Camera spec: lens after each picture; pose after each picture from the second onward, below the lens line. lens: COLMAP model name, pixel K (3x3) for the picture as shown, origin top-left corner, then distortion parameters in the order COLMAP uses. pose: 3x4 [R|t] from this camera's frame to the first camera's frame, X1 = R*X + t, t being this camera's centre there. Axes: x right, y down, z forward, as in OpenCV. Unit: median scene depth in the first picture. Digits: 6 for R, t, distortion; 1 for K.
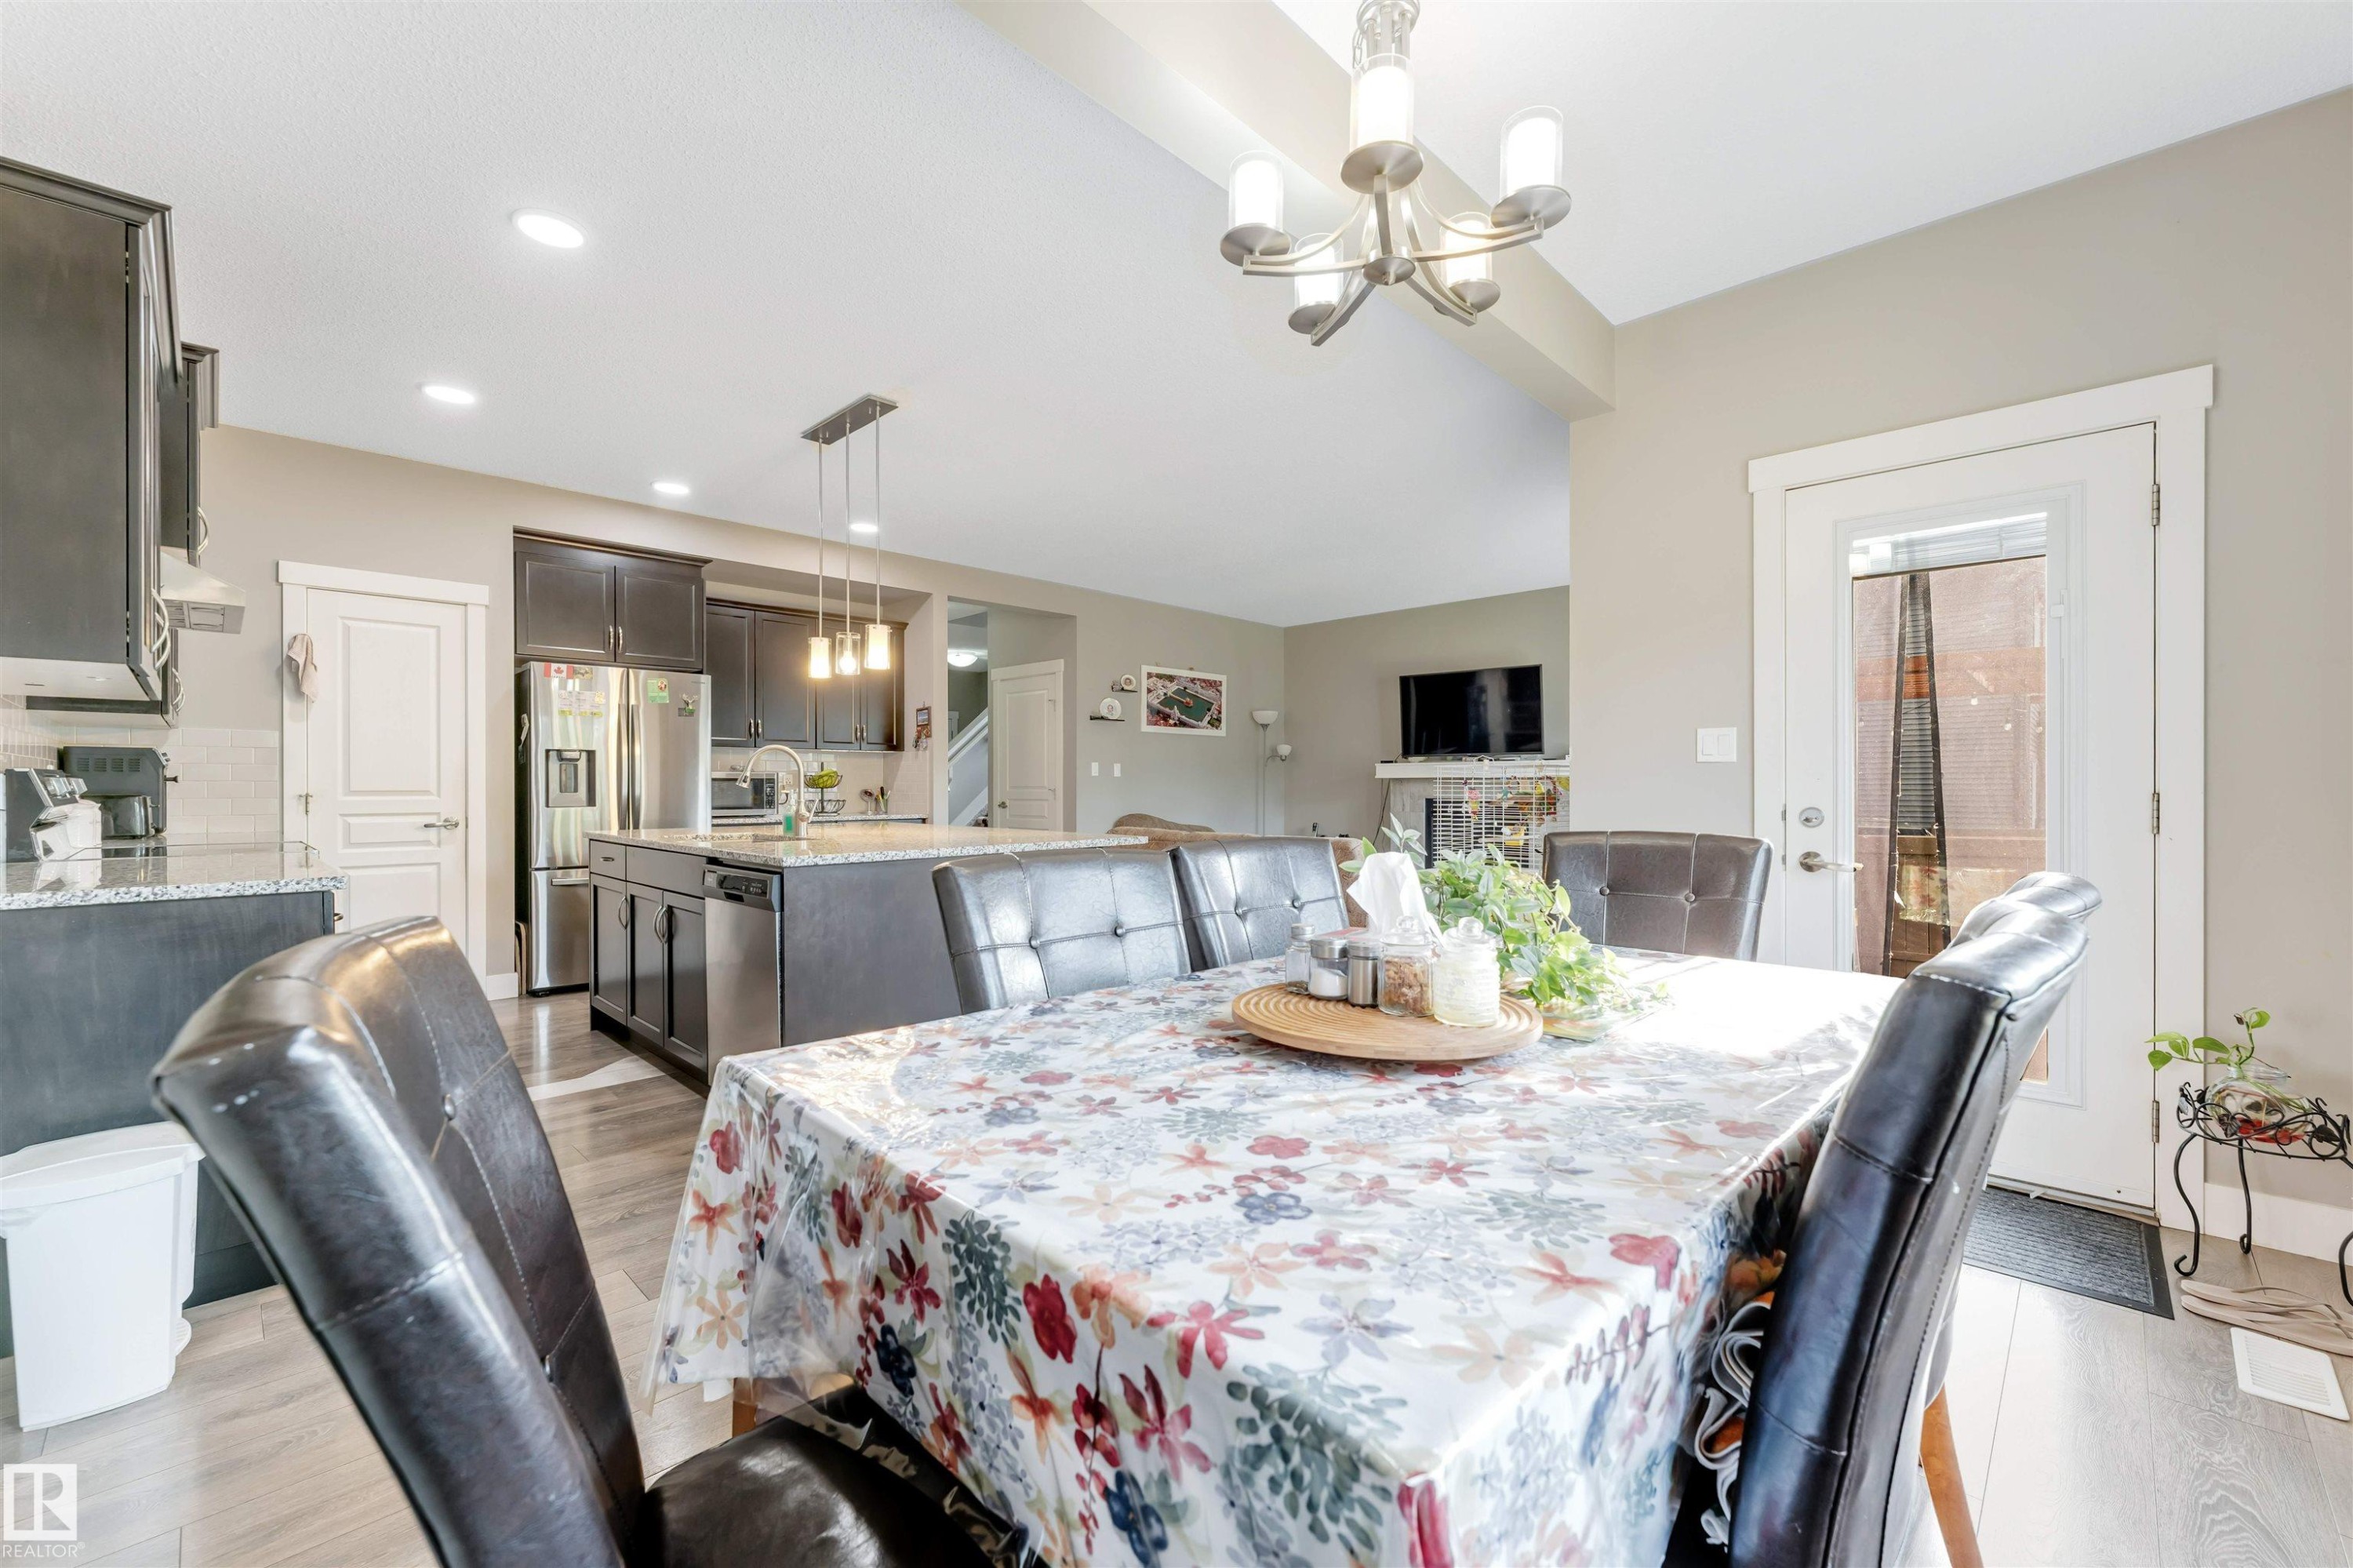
lens RADIAL K [[961.5, 0, 1174.3], [0, 961.5, 794.1], [0, 0, 1]] dist [-0.000240, -0.001033]
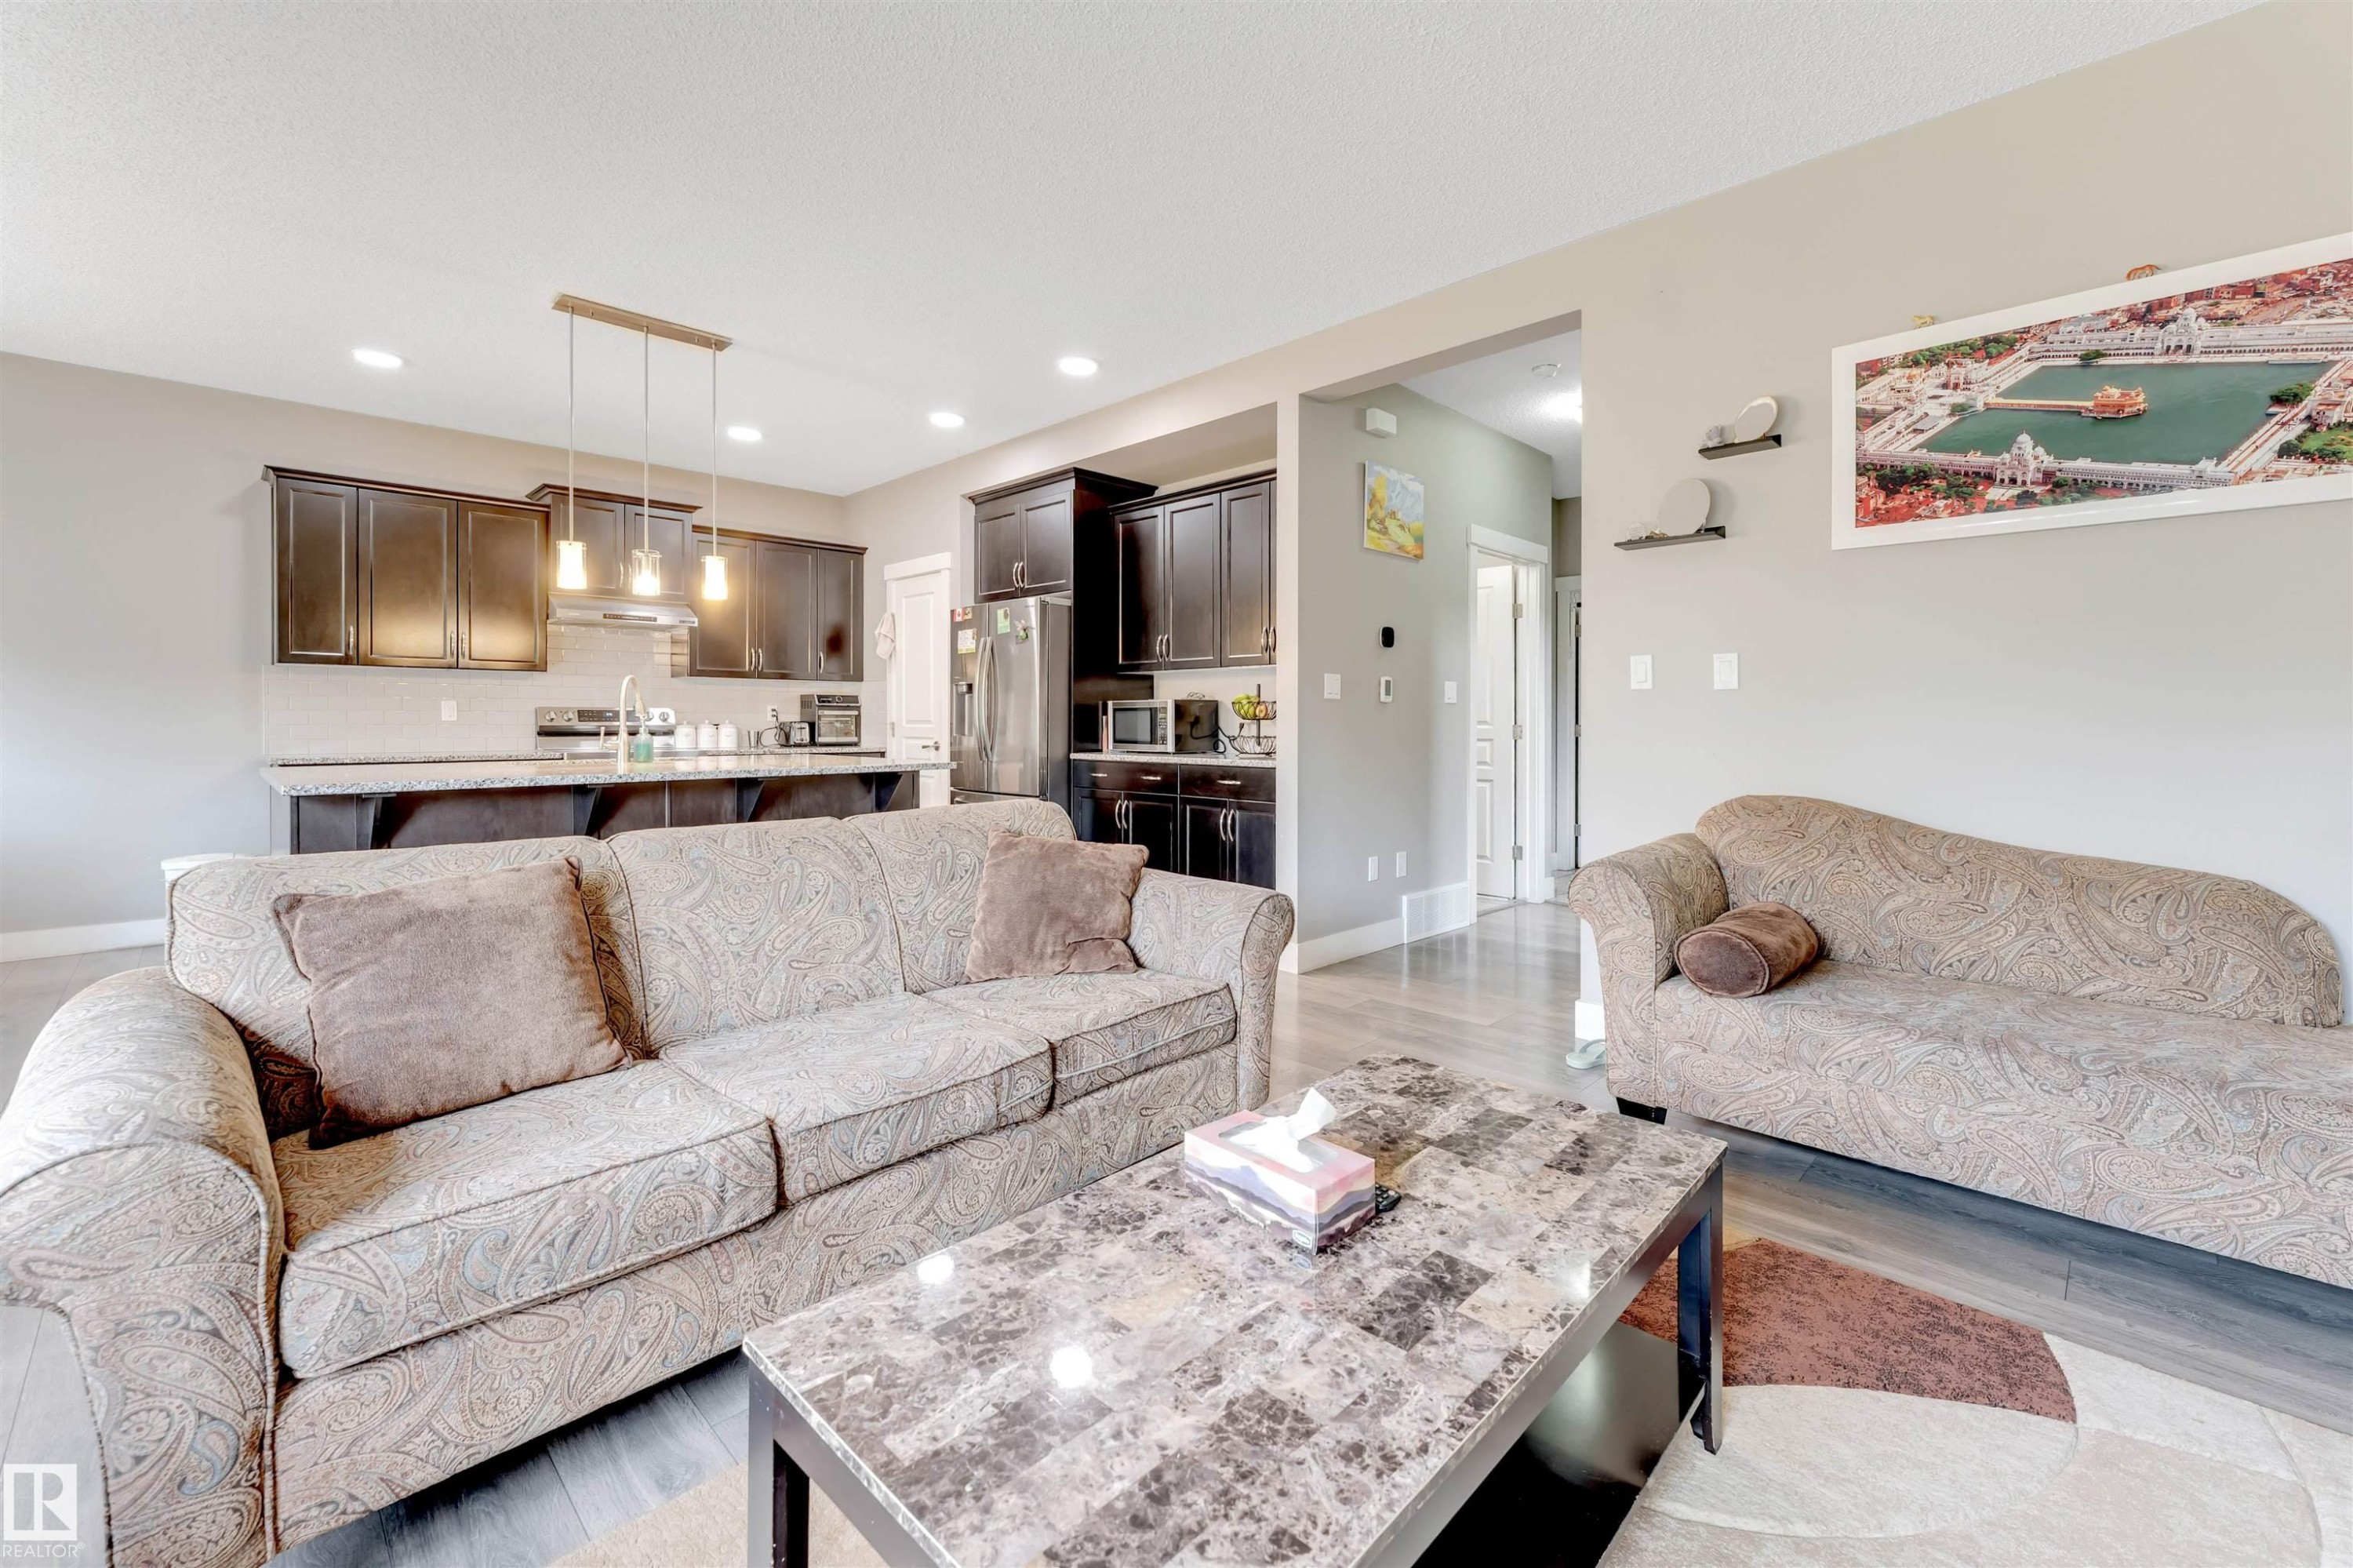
lens RADIAL K [[961.5, 0, 1165.6], [0, 961.5, 720.7], [0, 0, 1]] dist [-0.000240, -0.001033]
pose [[0.001016, -0.000255, -0.999999, 0.448213], [-0.010025, 0.999950, -0.000265, -0.005840], [0.999949, 0.010025, 0.001013, 1.160065]]
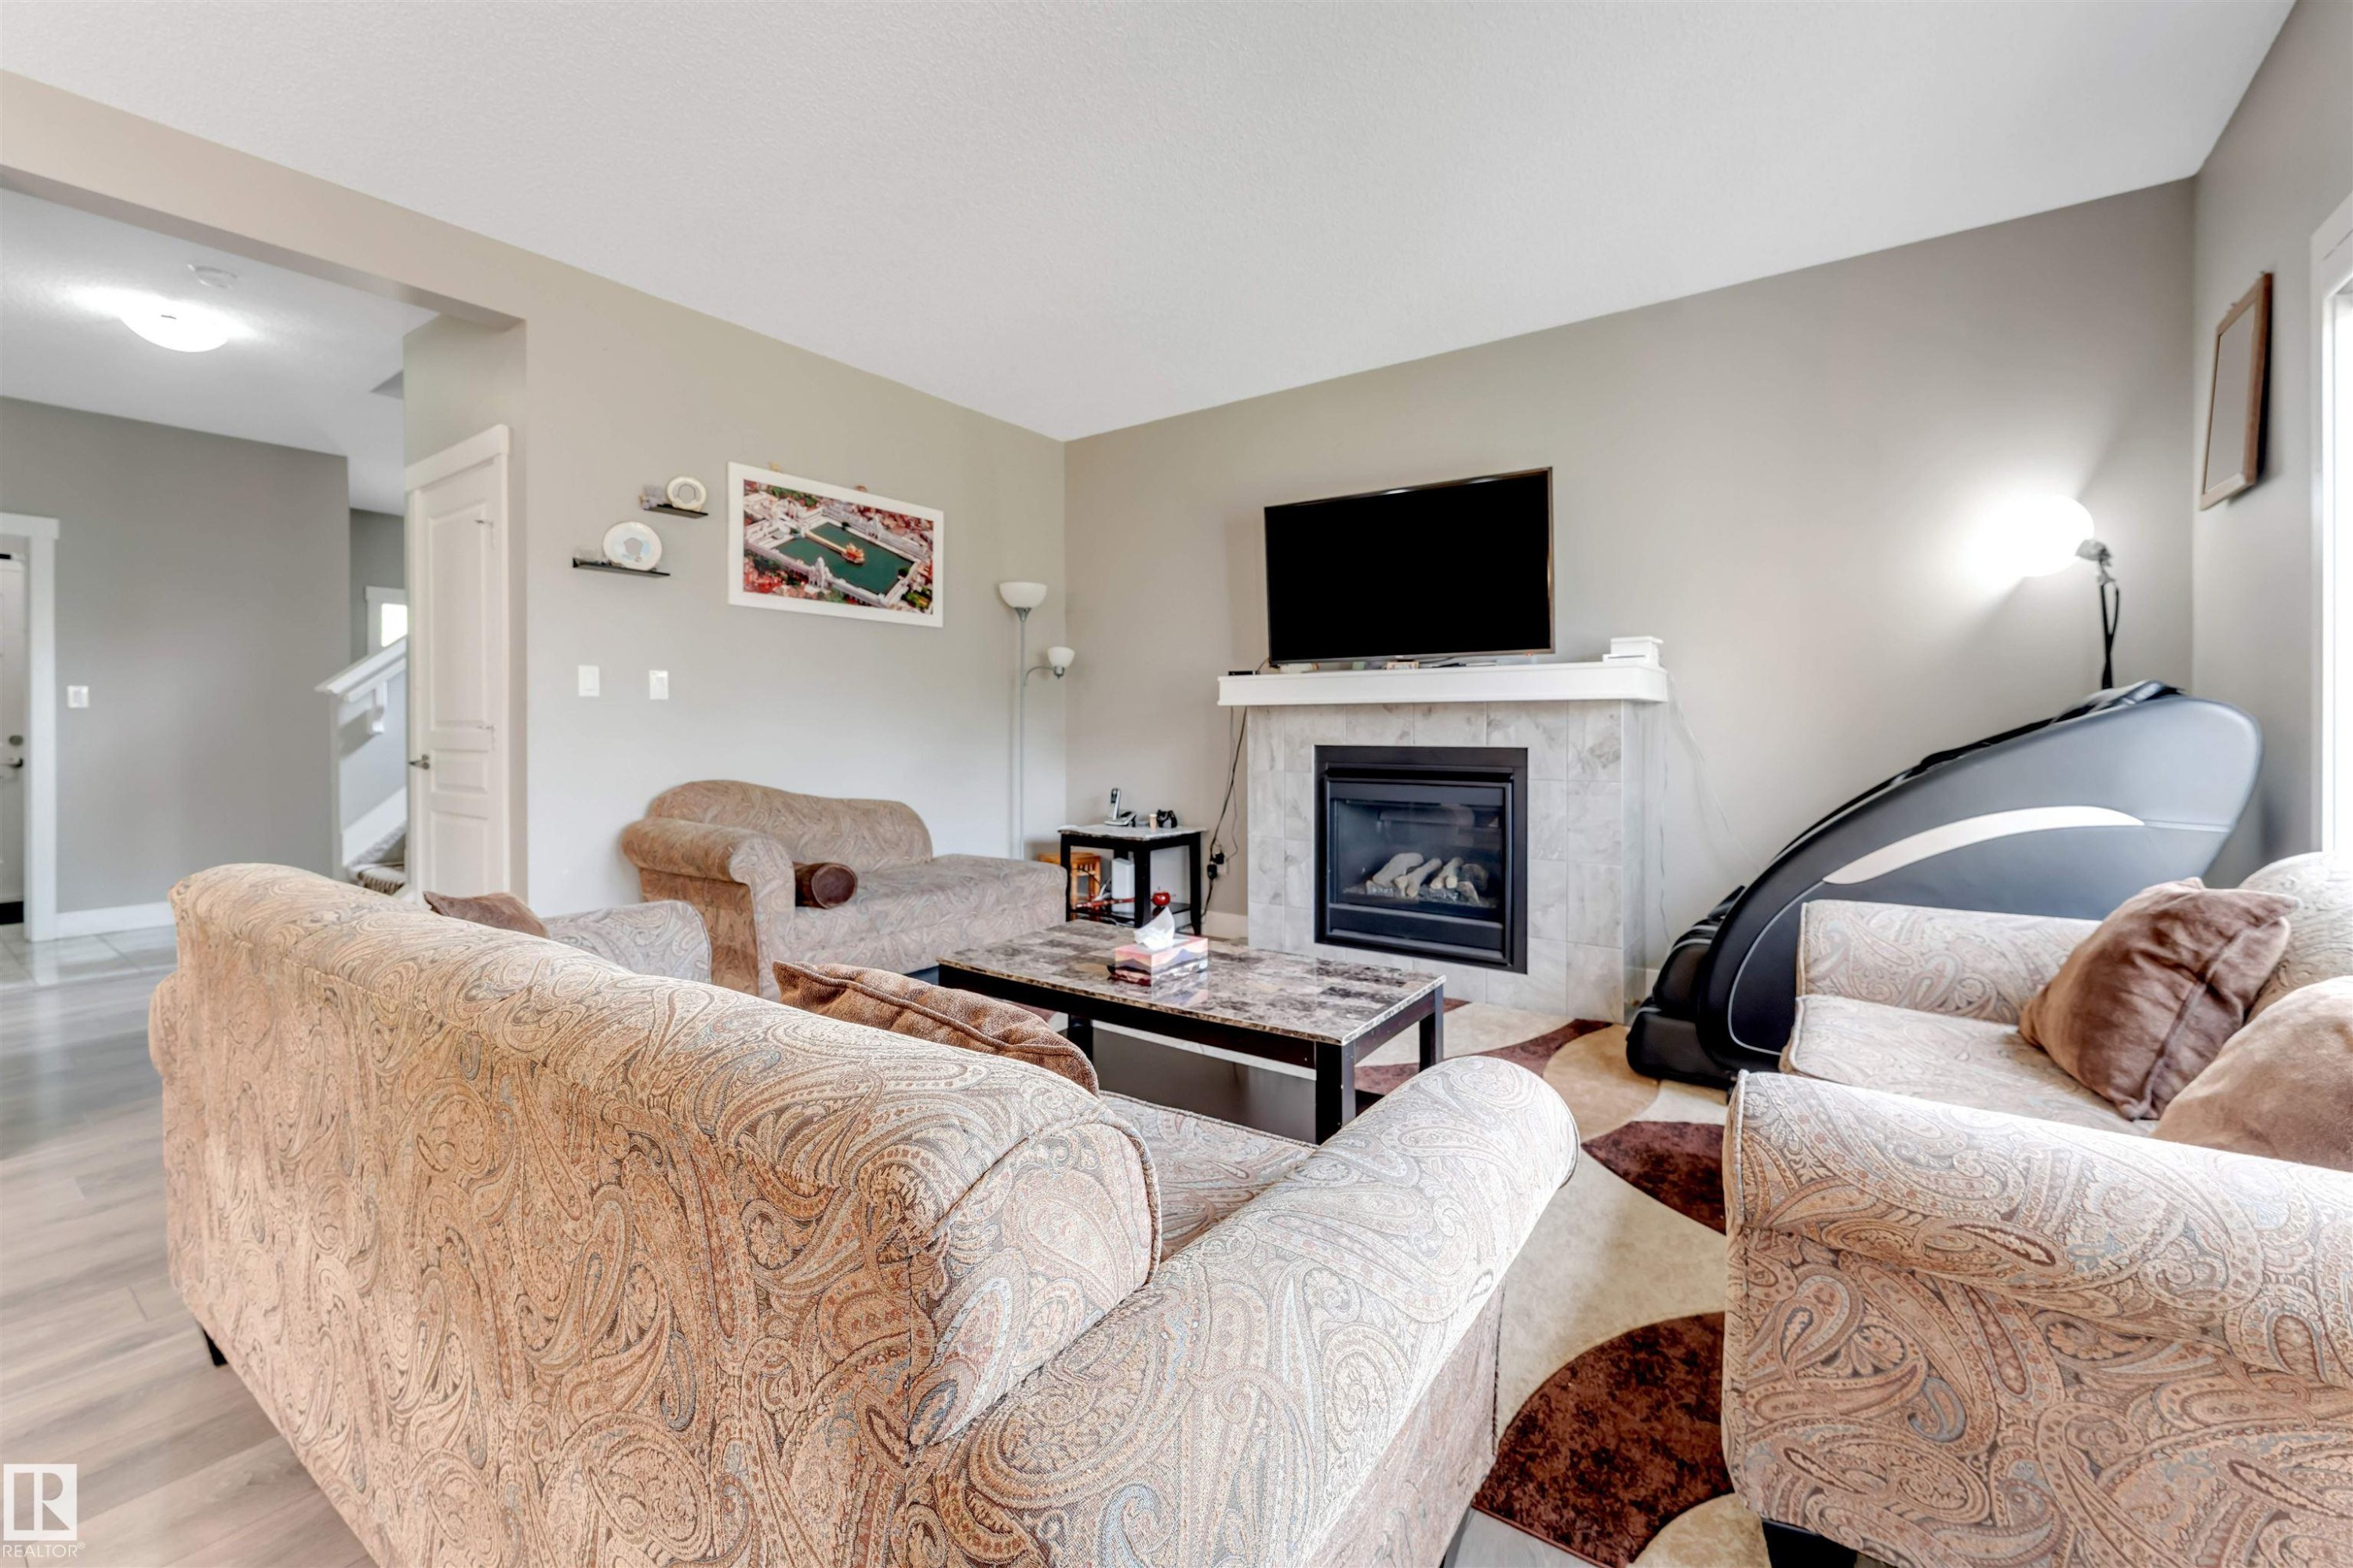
lens RADIAL K [[961.5, 0, 1166.7], [0, 961.5, 738.4], [0, 0, 1]] dist [-0.000240, -0.001033]
pose [[0.988946, -0.004463, 0.148211, 0.160872], [0.004199, 0.999989, 0.002088, 0.000440], [-0.148219, -0.001442, 0.988953, 0.758773]]
